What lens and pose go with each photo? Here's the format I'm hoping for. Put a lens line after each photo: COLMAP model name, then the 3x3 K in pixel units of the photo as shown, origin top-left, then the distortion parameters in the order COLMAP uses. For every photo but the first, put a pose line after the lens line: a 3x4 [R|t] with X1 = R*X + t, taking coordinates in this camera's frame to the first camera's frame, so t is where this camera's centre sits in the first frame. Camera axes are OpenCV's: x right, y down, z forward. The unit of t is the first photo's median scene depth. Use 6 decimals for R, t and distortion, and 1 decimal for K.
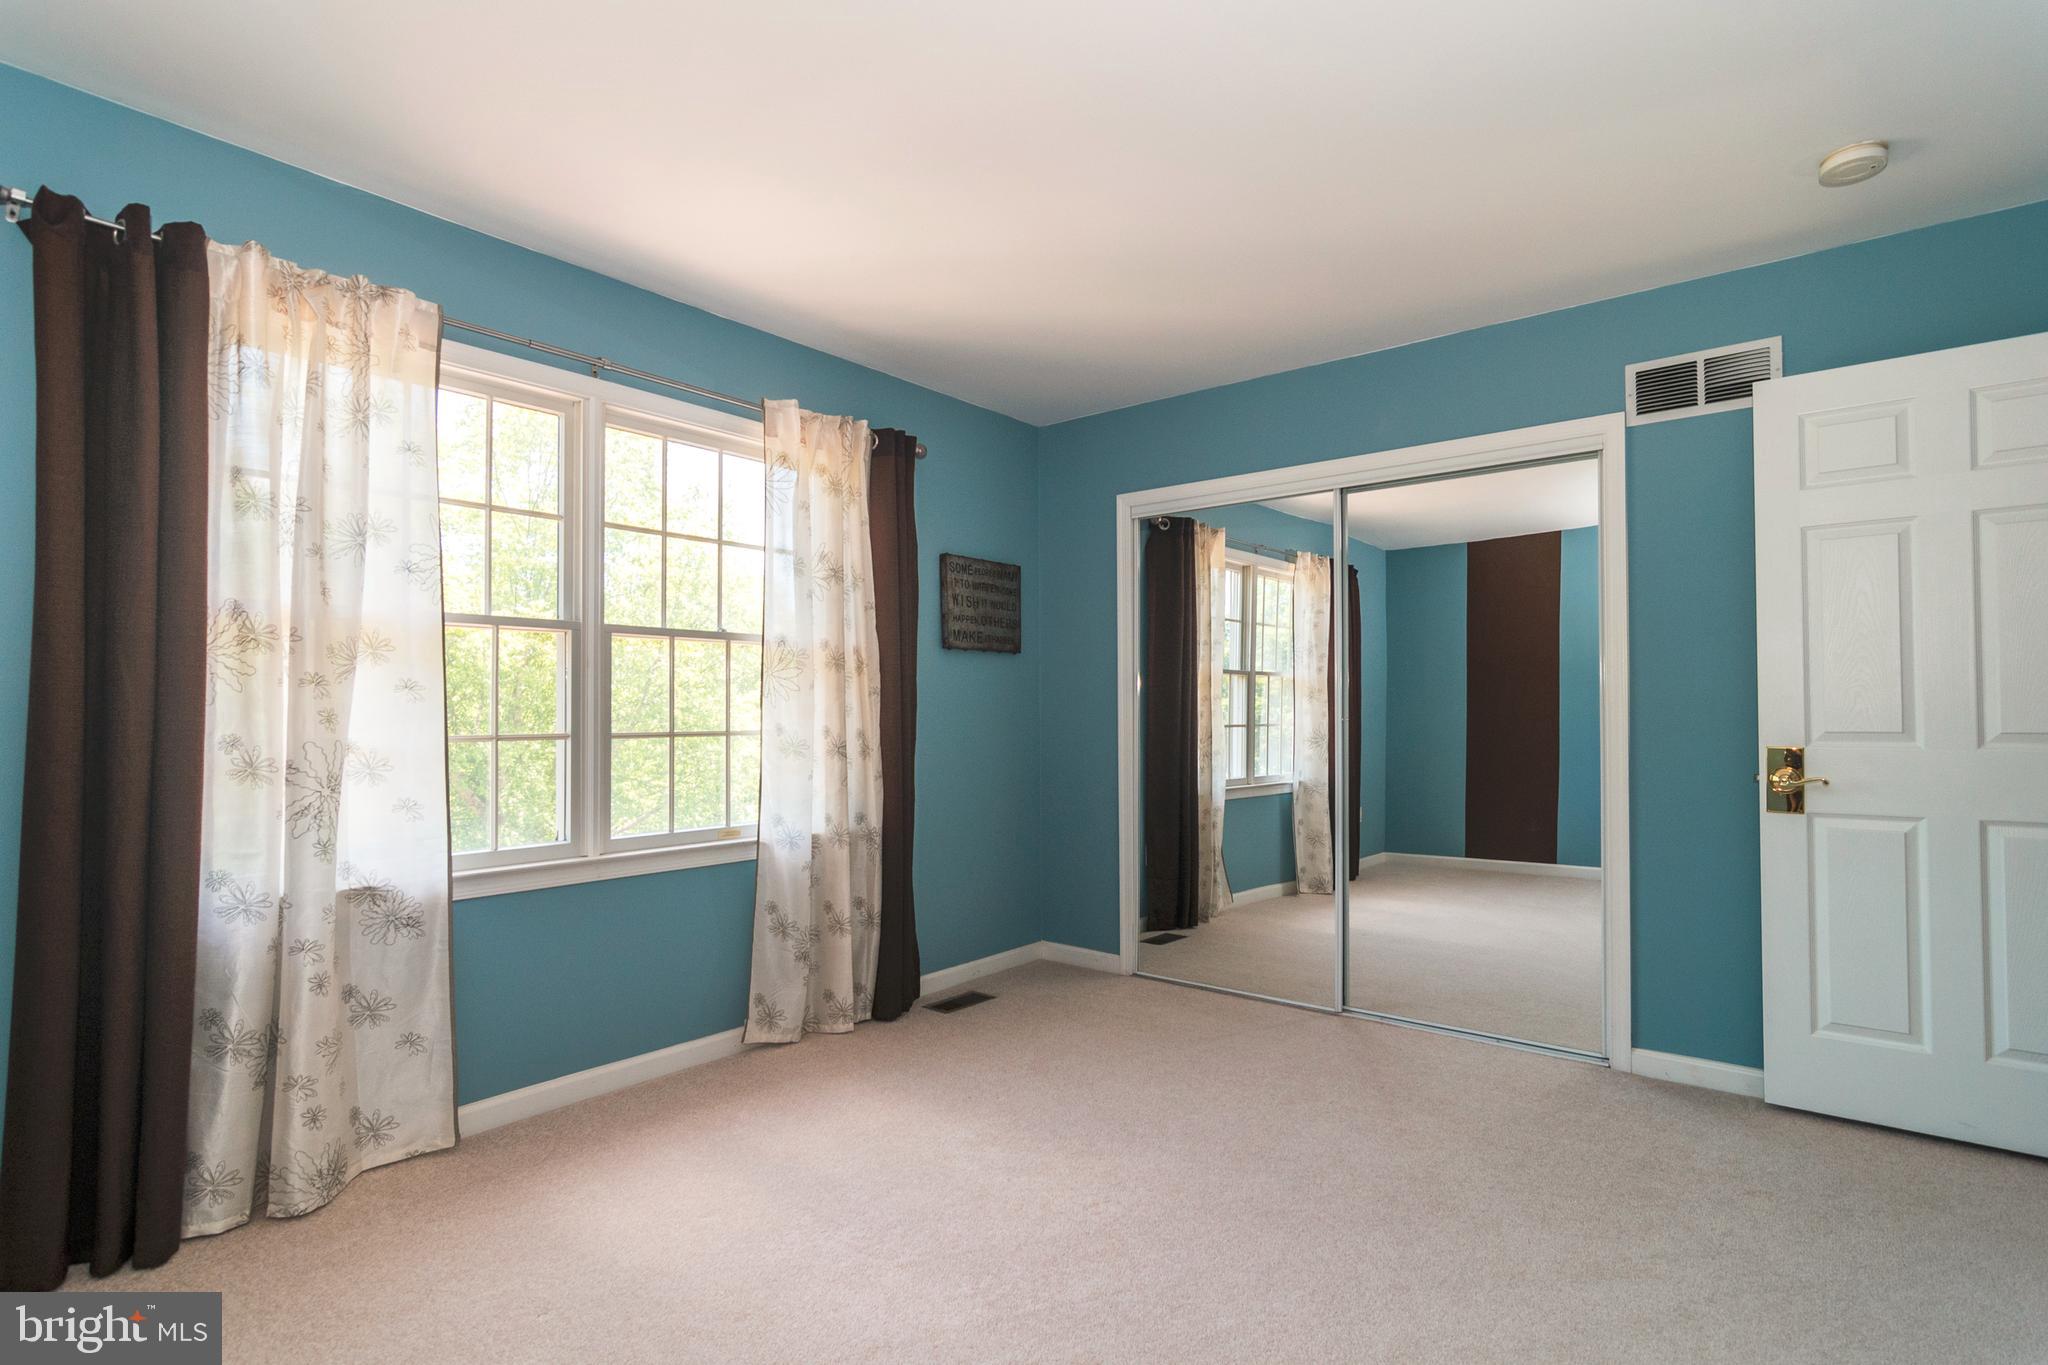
lens RADIAL K [[984.2, 0, 1024.0], [0, 984.2, 696.9], [0, 0, 1]] dist [0.002053, 0.000707]
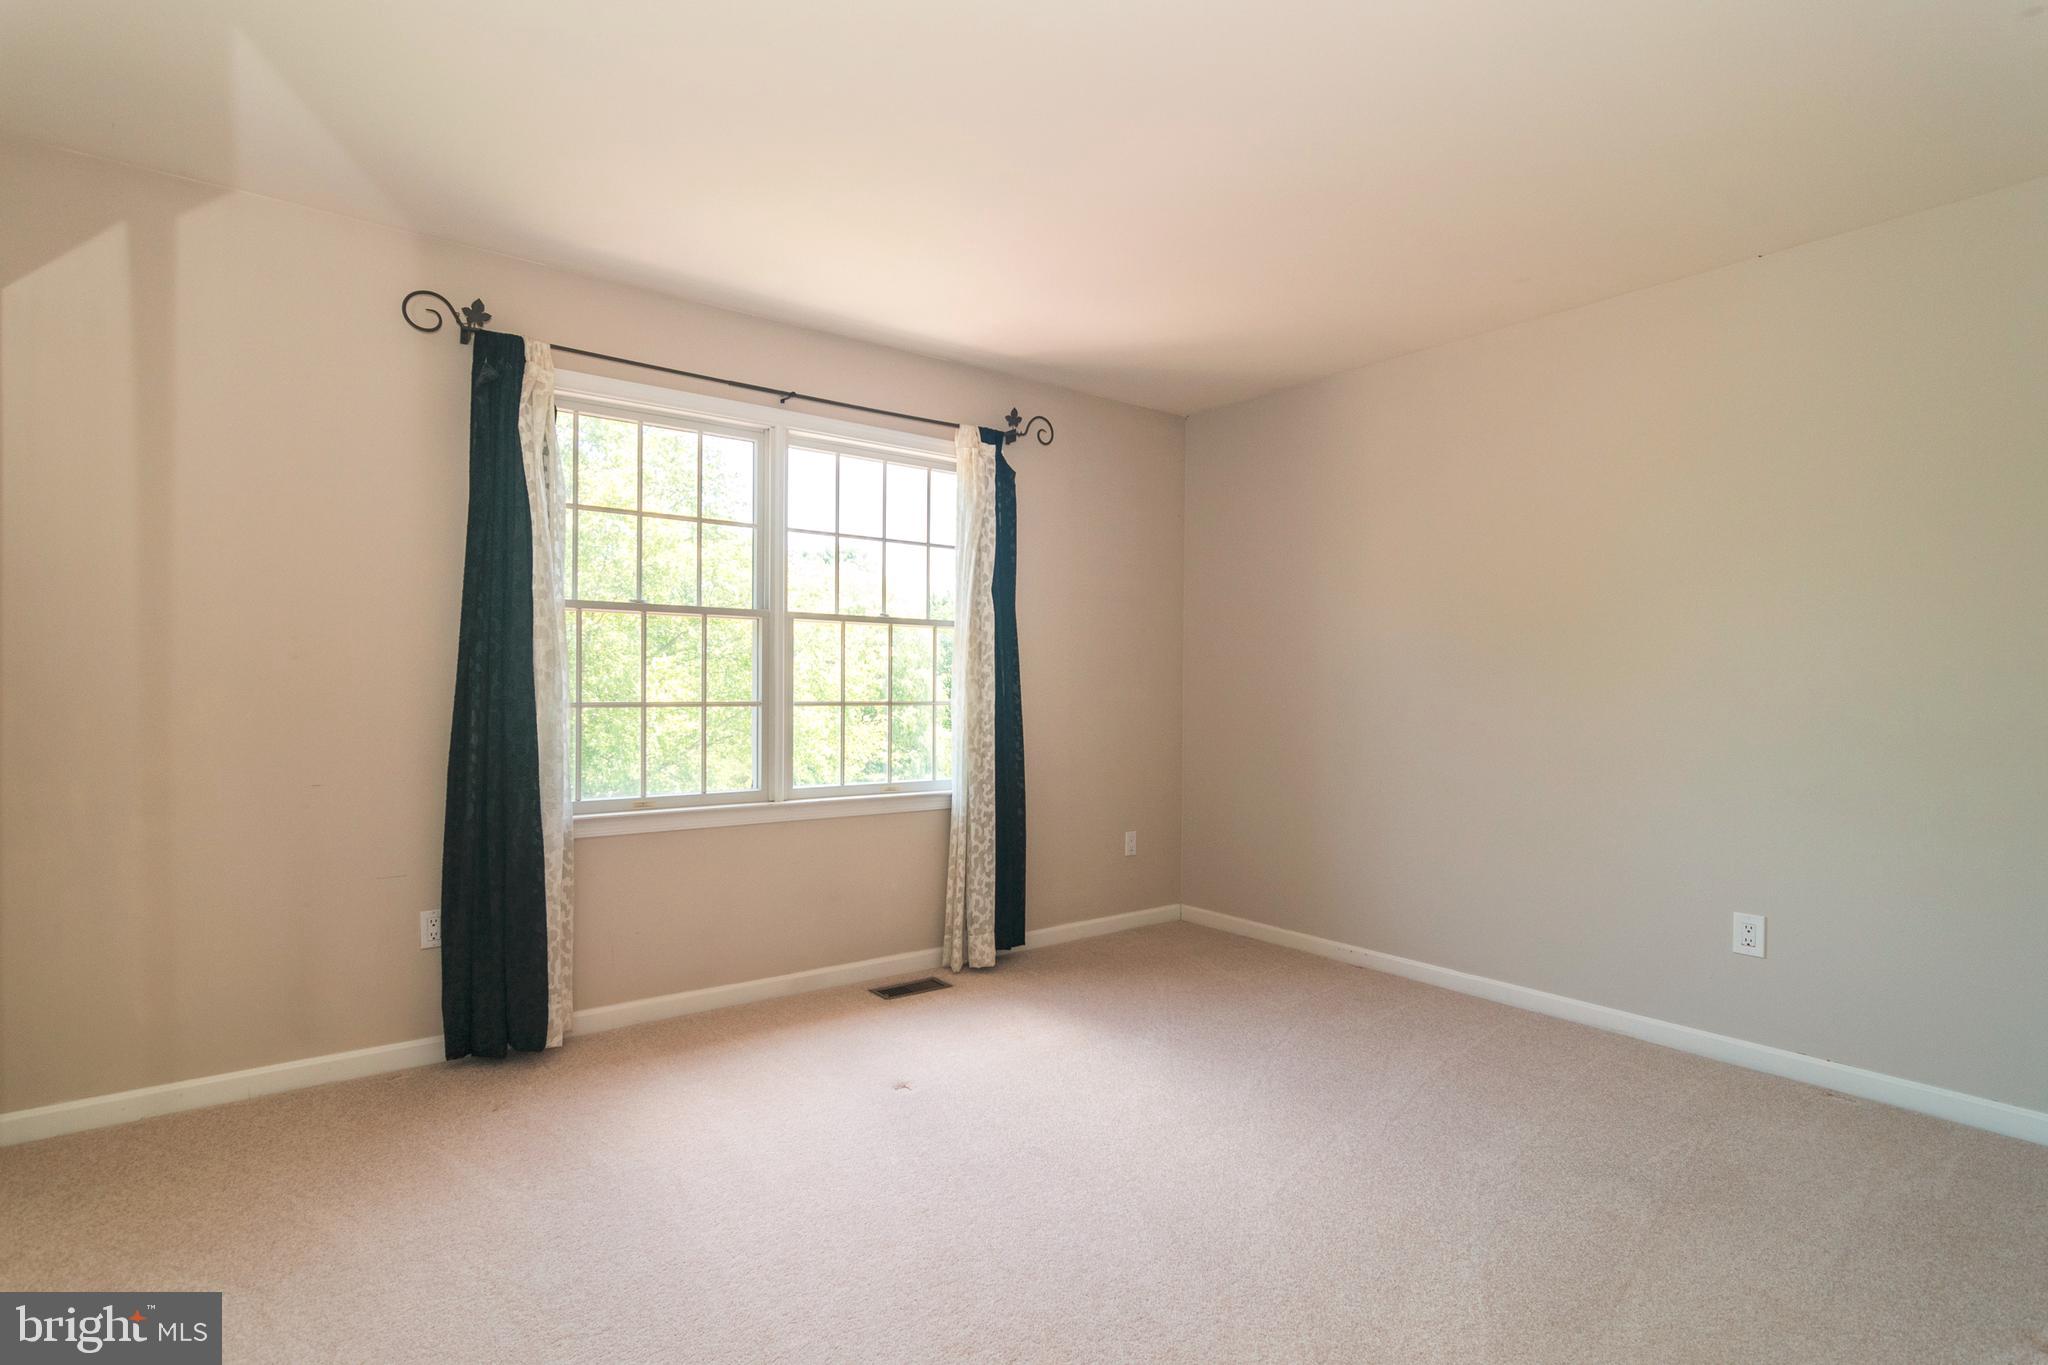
lens RADIAL K [[775.7, 0, 1023.2], [0, 775.7, 689.4], [0, 0, 1]] dist [0.015418, 0.000056]
pose [[0.941791, 0.006638, -0.336132, 0.169114], [-0.000552, 0.999834, 0.018199, 0.004068], [0.336198, -0.016954, 0.941639, 0.193669]]
